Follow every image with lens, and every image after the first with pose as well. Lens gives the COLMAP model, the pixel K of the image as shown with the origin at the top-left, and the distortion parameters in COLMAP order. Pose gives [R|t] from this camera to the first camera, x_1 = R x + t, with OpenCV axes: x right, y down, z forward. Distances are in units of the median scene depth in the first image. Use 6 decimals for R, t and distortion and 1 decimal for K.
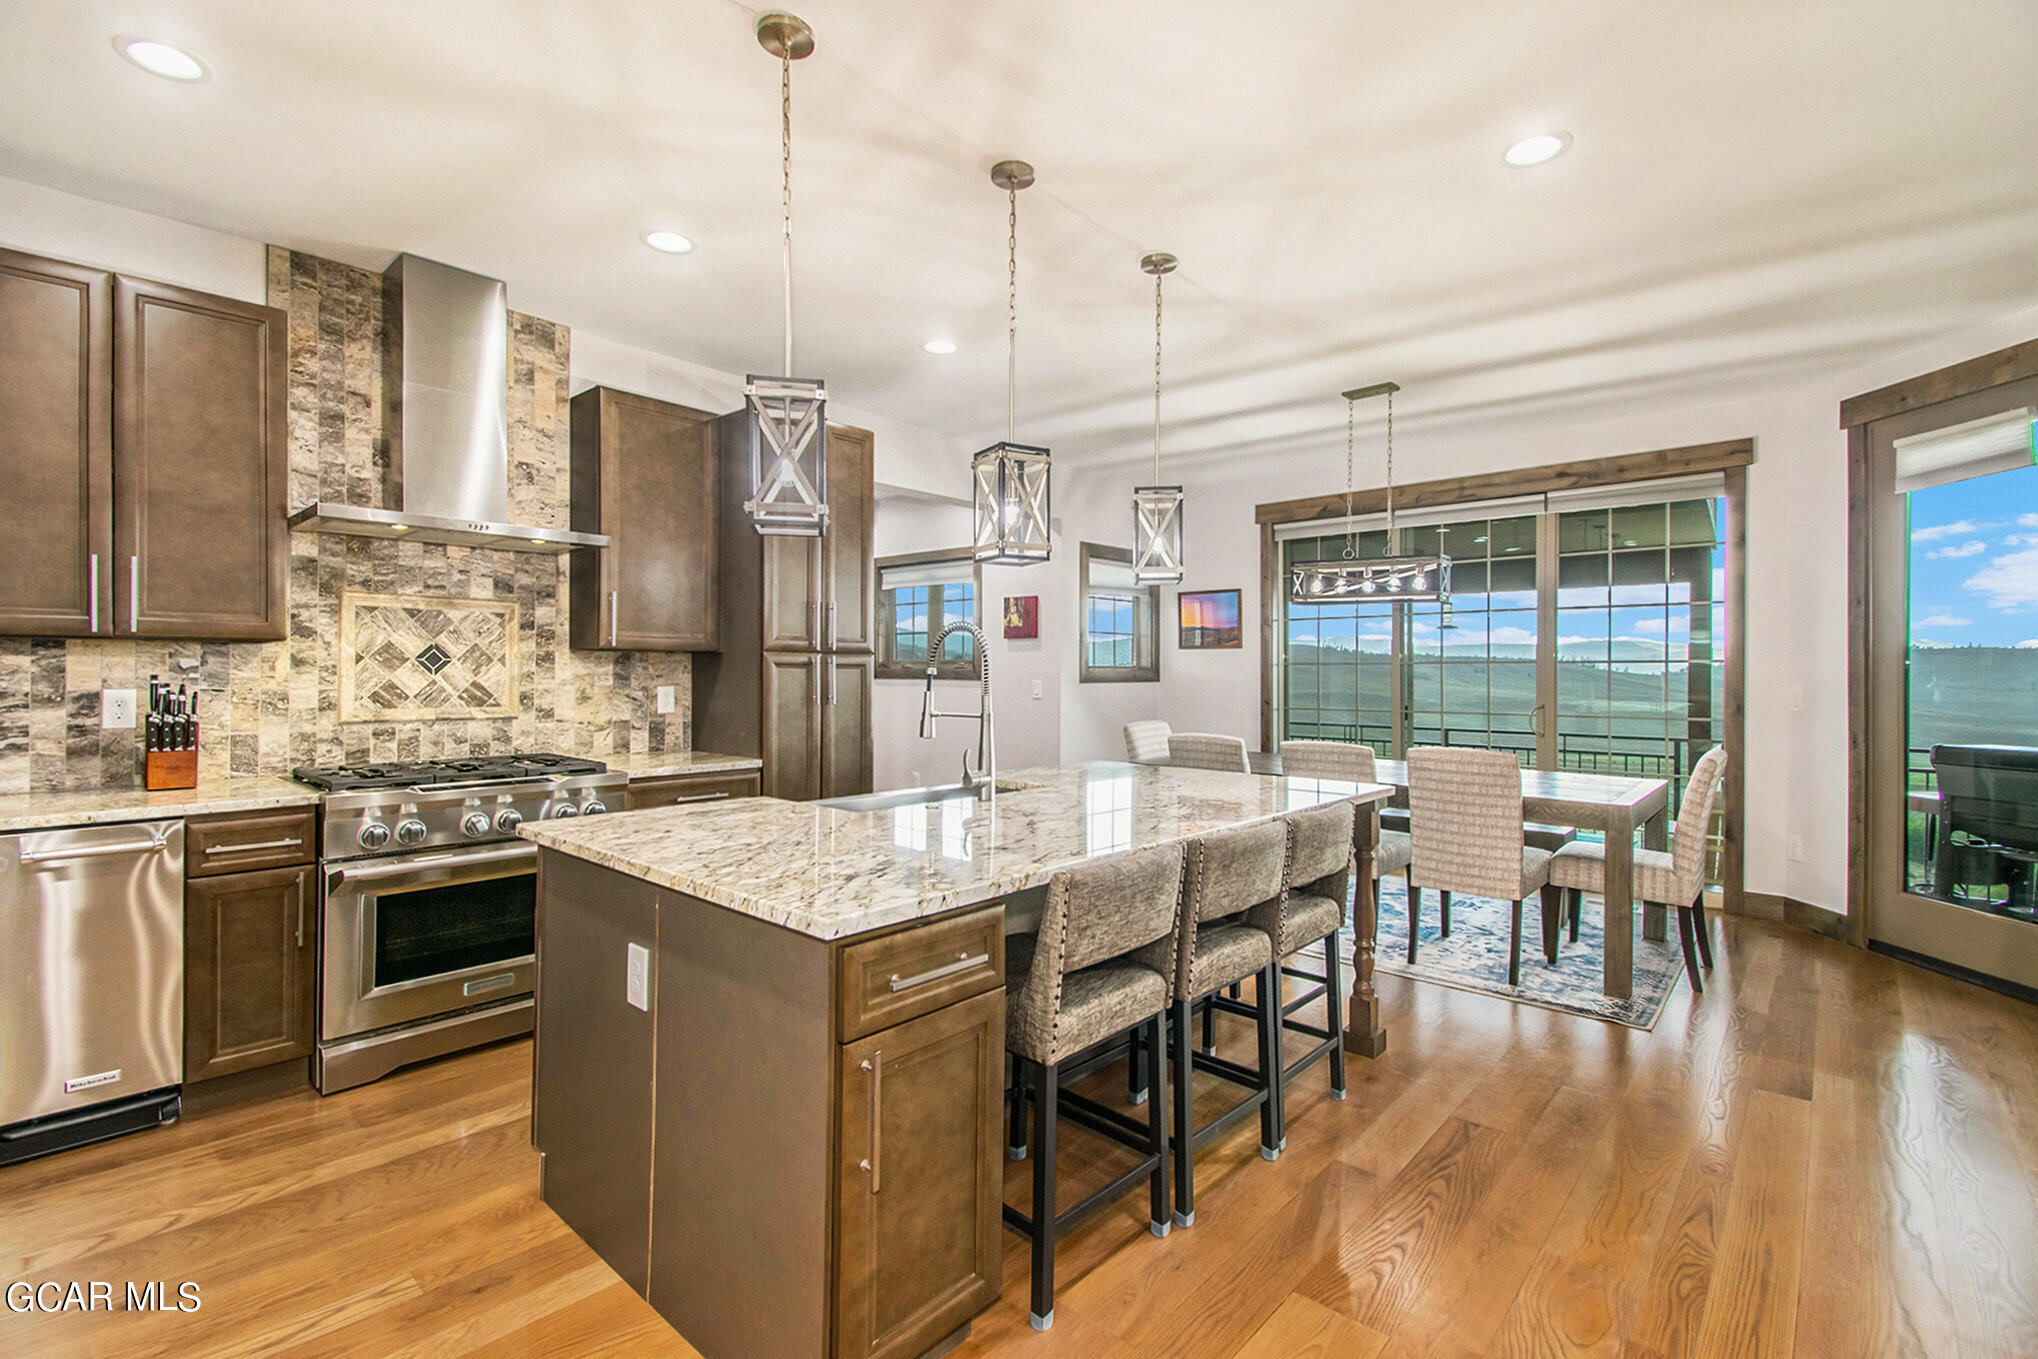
lens RADIAL K [[893.1, 0, 1027.6], [0, 893.1, 675.1], [0, 0, 1]] dist [-0.006515, -0.010191]
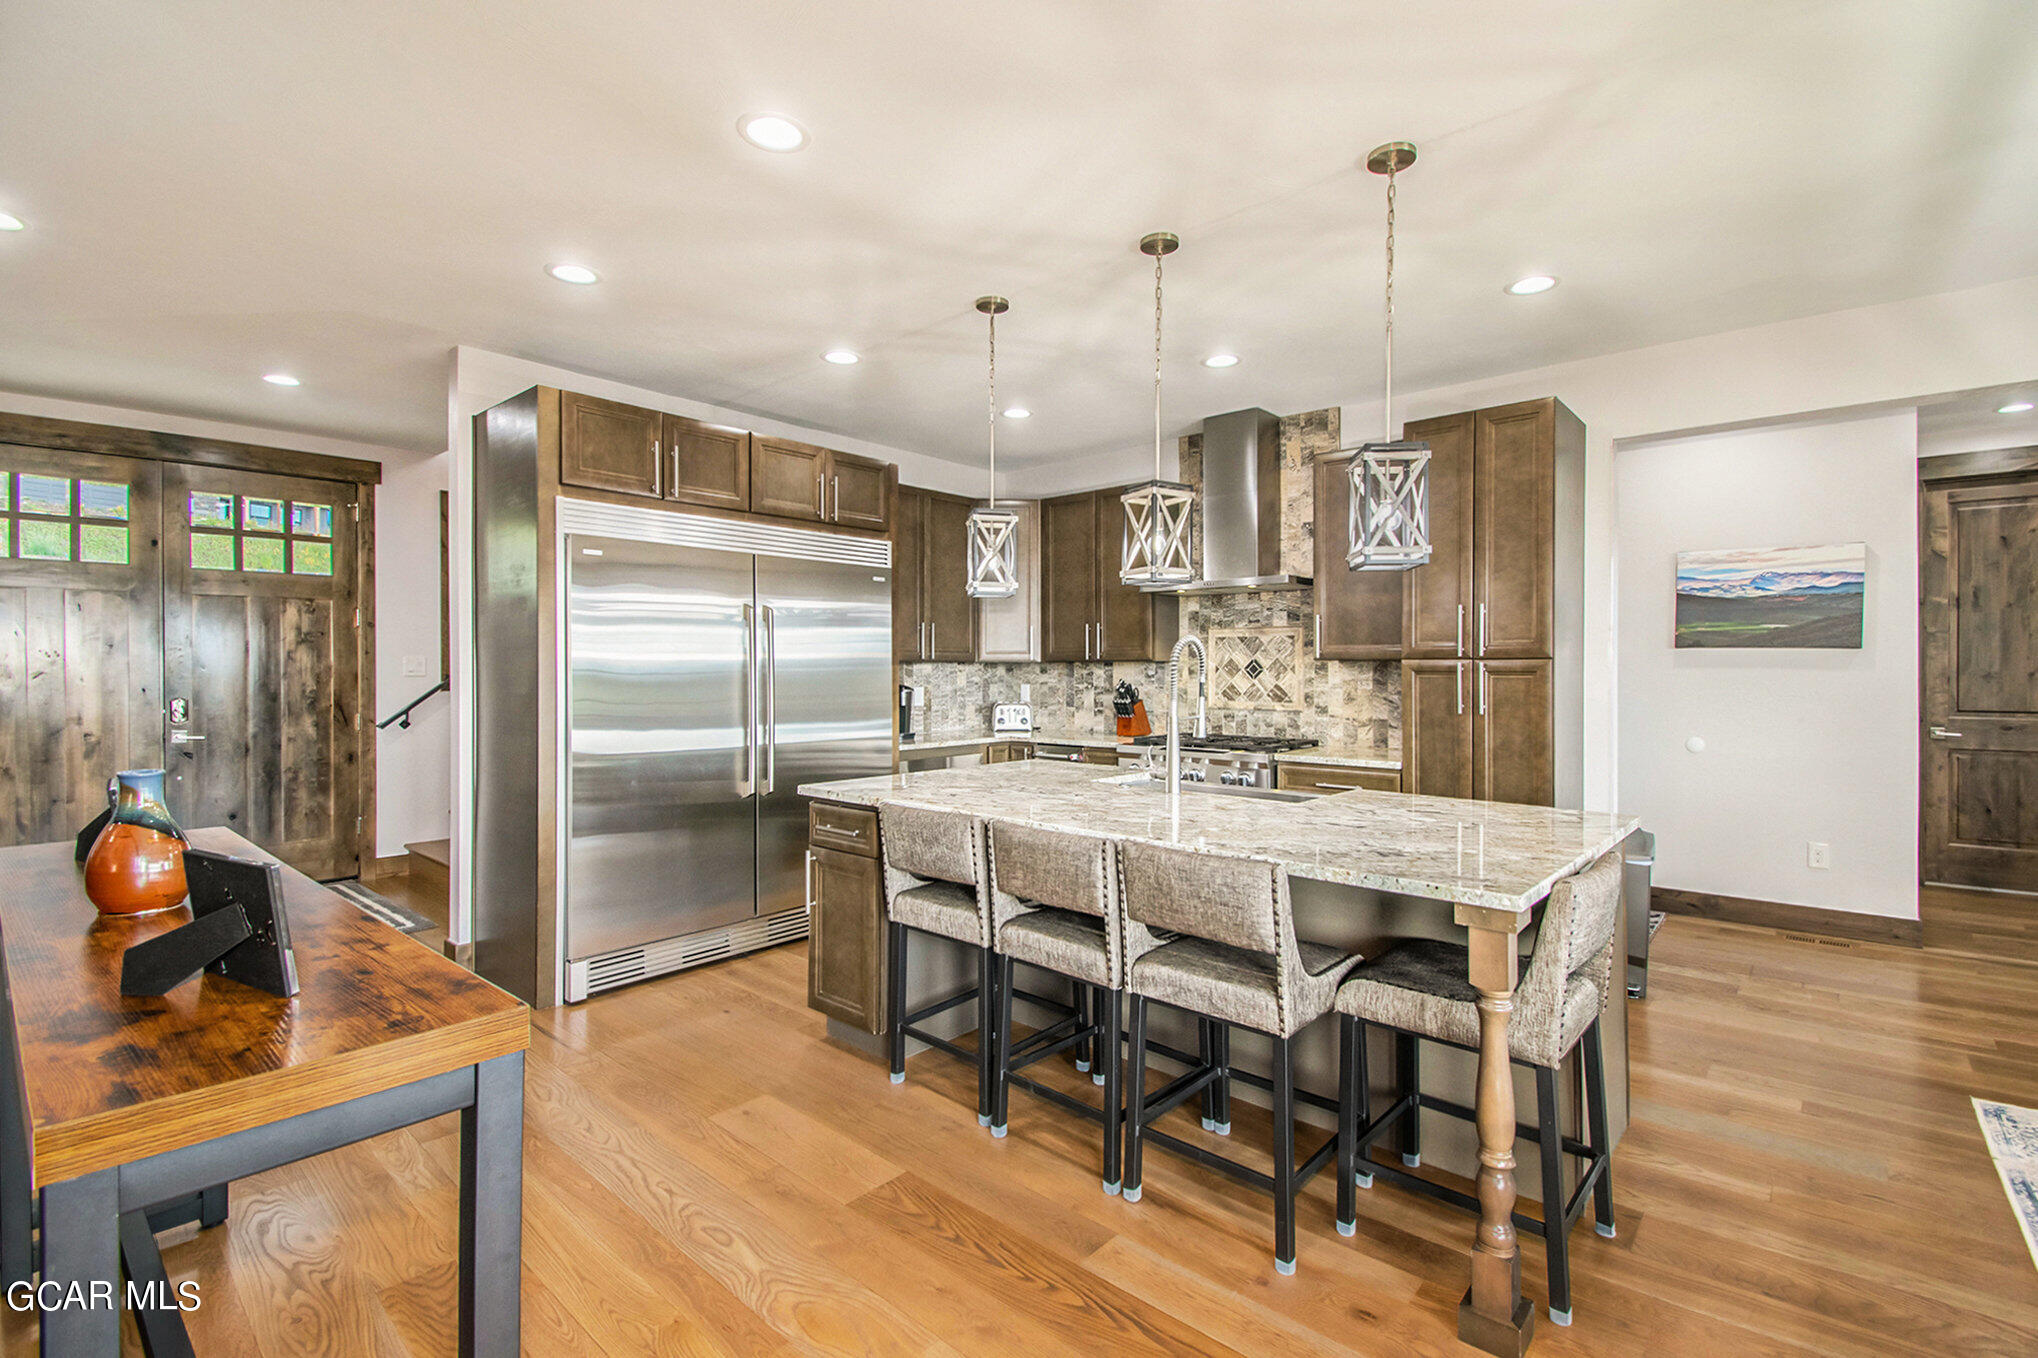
lens RADIAL K [[893.1, 0, 1031.2], [0, 893.1, 659.9], [0, 0, 1]] dist [-0.006515, -0.010191]
pose [[0.008185, -0.016522, -0.999830, 0.731159], [0.000279, 0.999863, -0.016520, -0.008103], [0.999966, -0.000144, 0.008188, 0.535259]]
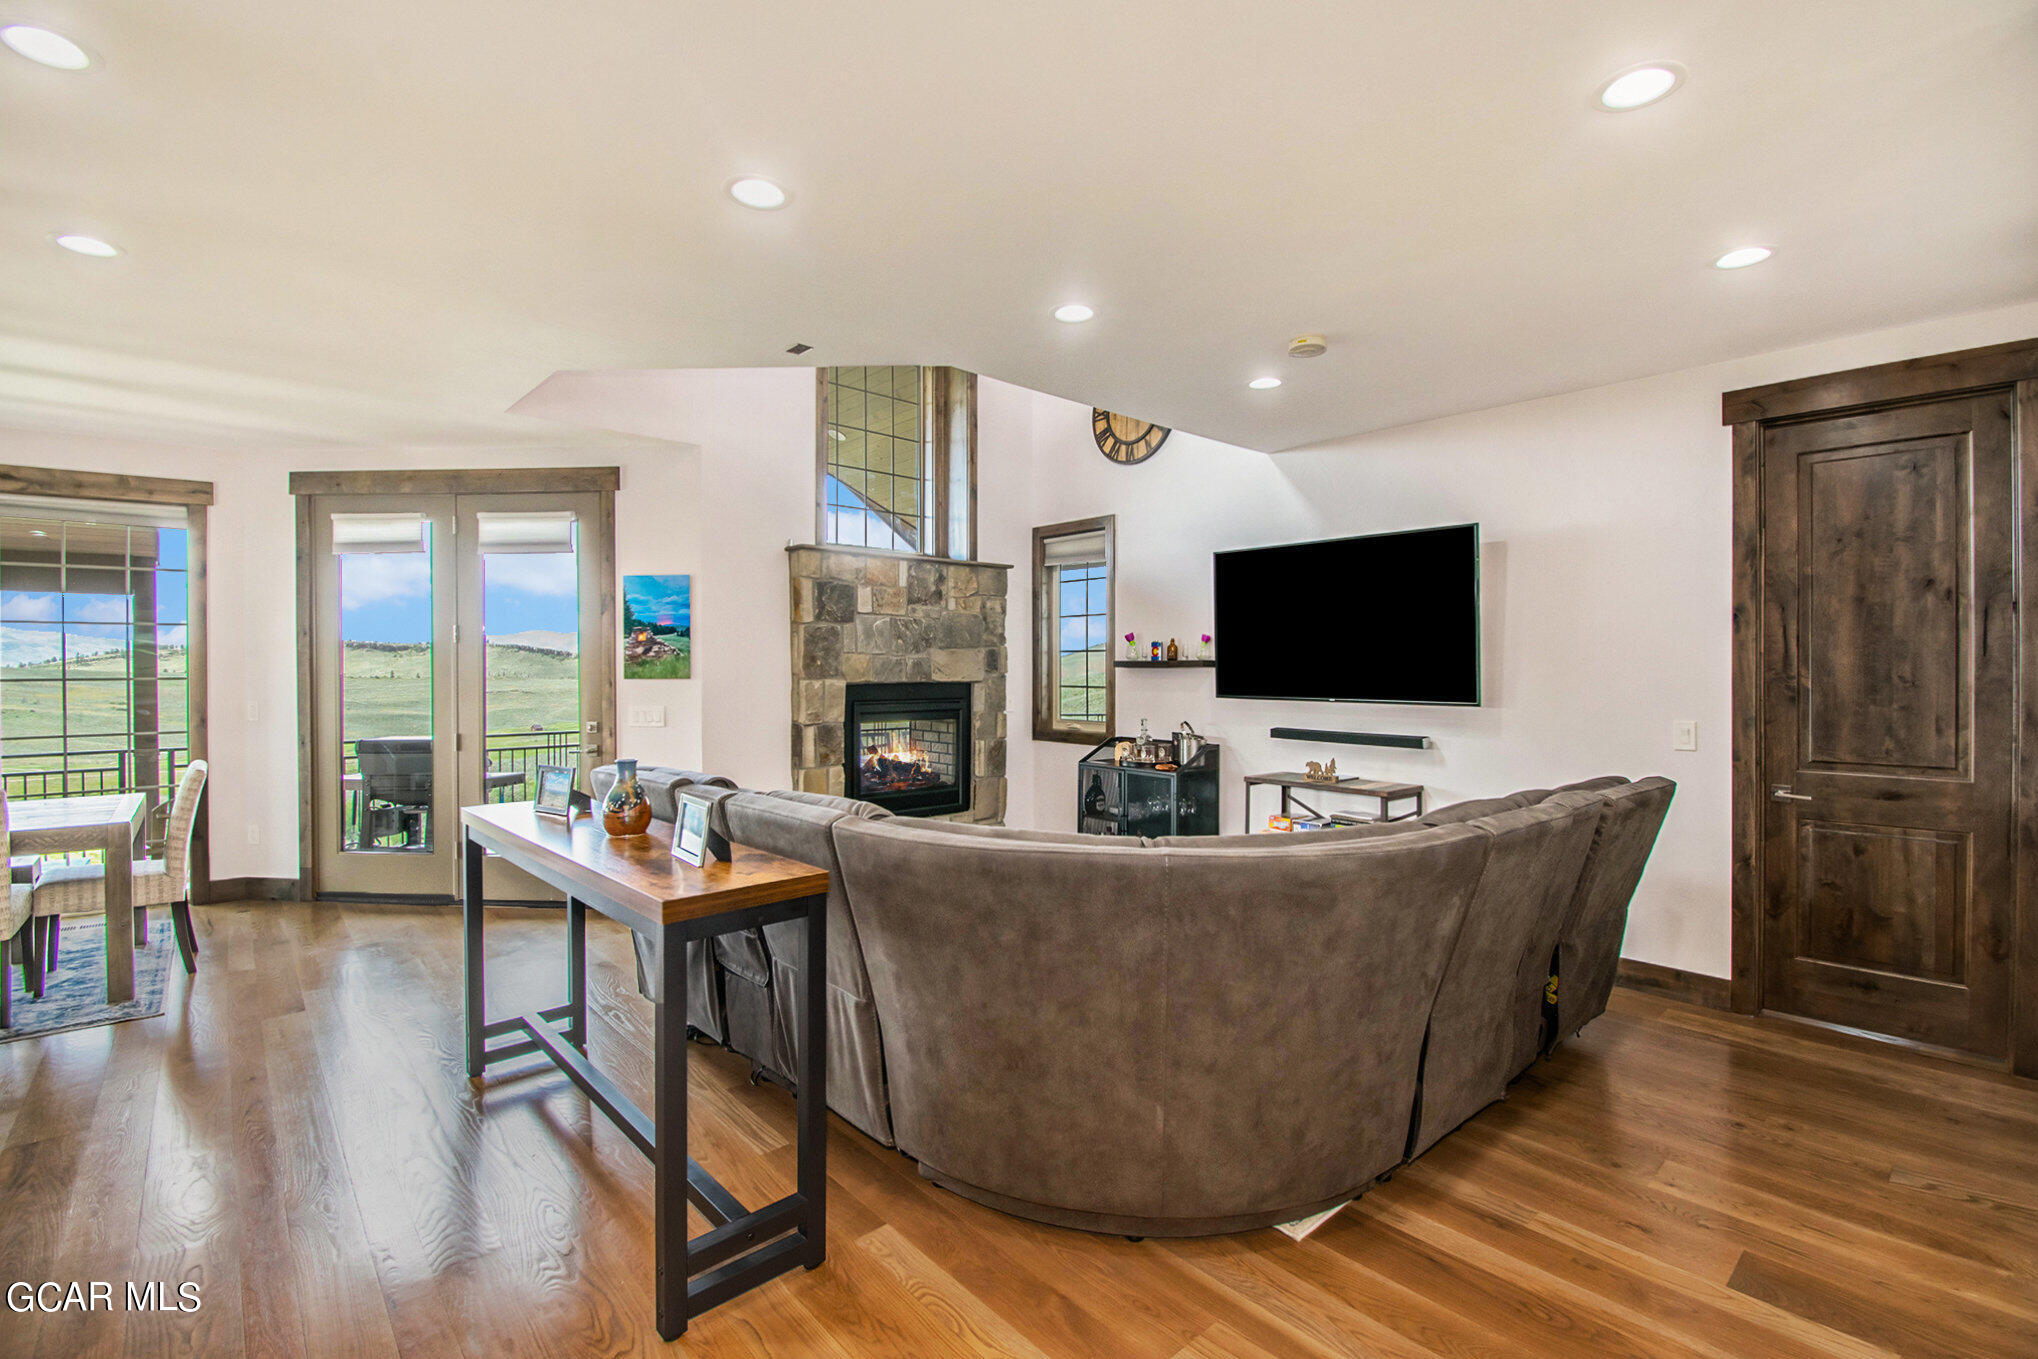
lens RADIAL K [[893.1, 0, 1027.9], [0, 893.1, 670.5], [0, 0, 1]] dist [-0.006515, -0.010191]
pose [[0.089830, -0.009860, 0.995908, -0.257801], [0.001297, 0.999951, 0.009783, -0.042283], [-0.995956, 0.000413, 0.089838, -0.172490]]
